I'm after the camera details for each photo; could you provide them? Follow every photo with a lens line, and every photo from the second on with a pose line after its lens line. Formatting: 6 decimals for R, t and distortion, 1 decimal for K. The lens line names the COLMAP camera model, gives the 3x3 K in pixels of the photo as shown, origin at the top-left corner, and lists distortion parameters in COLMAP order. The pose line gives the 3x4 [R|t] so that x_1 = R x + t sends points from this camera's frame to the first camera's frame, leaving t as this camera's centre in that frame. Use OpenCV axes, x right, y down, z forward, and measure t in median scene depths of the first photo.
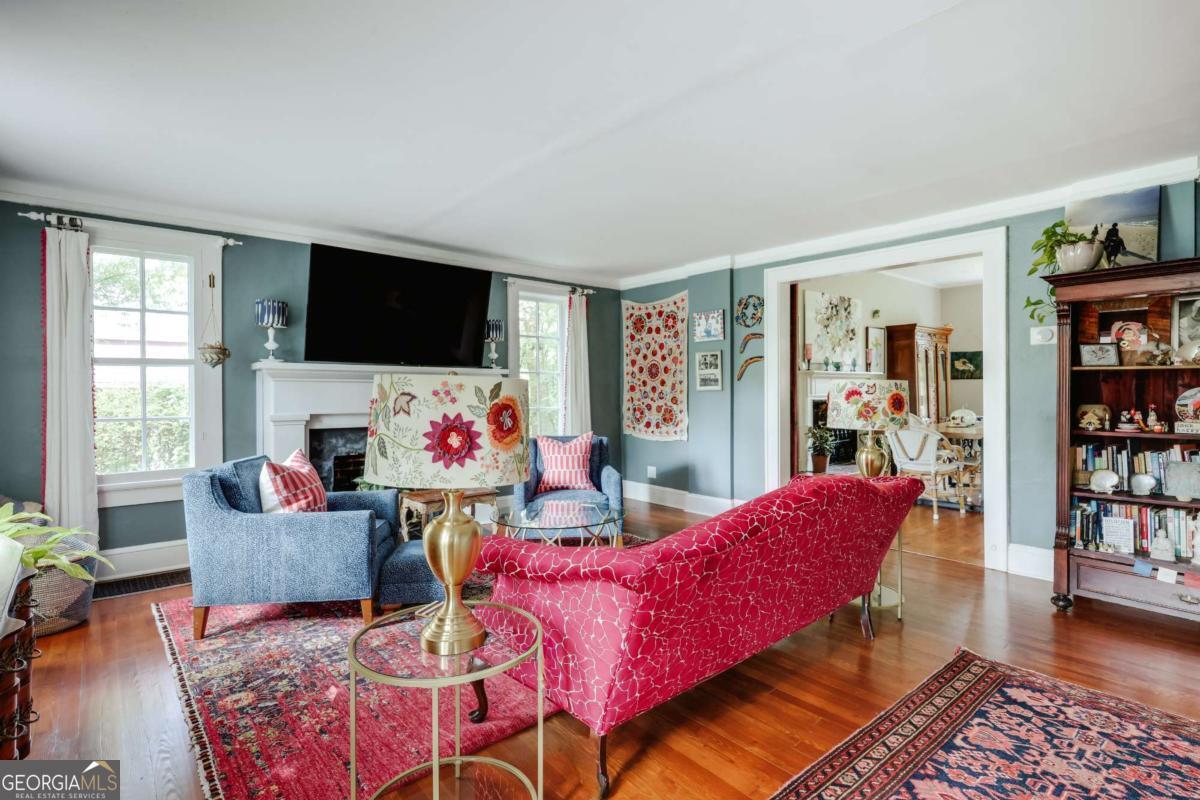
lens RADIAL K [[586.3, 0, 600.0], [0, 586.3, 400.0], [0, 0, 1]] dist [0.011710, 0.000433]
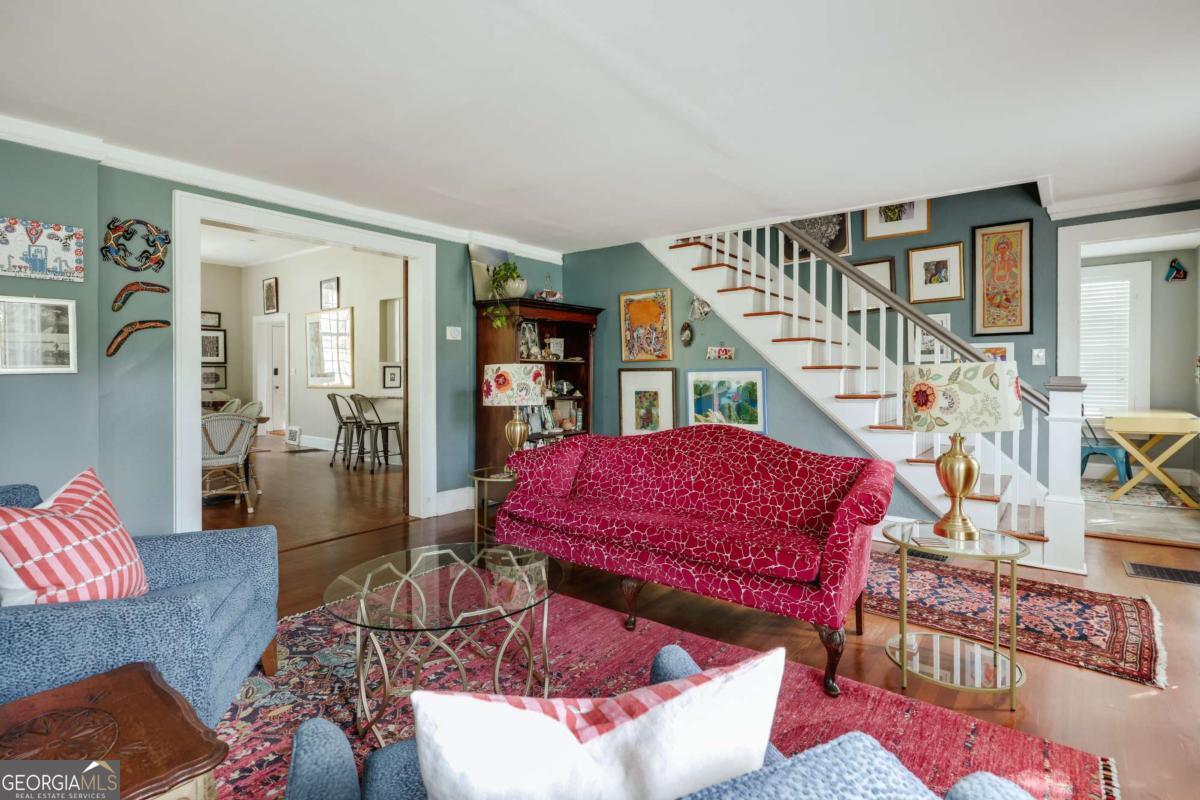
lens RADIAL K [[580.0, 0, 598.5], [0, 580.0, 376.4], [0, 0, 1]] dist [0.000200, -0.000251]
pose [[-0.191491, -0.003972, 0.981486, -0.615482], [0.017051, 0.999827, 0.007373, -0.012978], [-0.981346, 0.018147, -0.191390, 0.900062]]
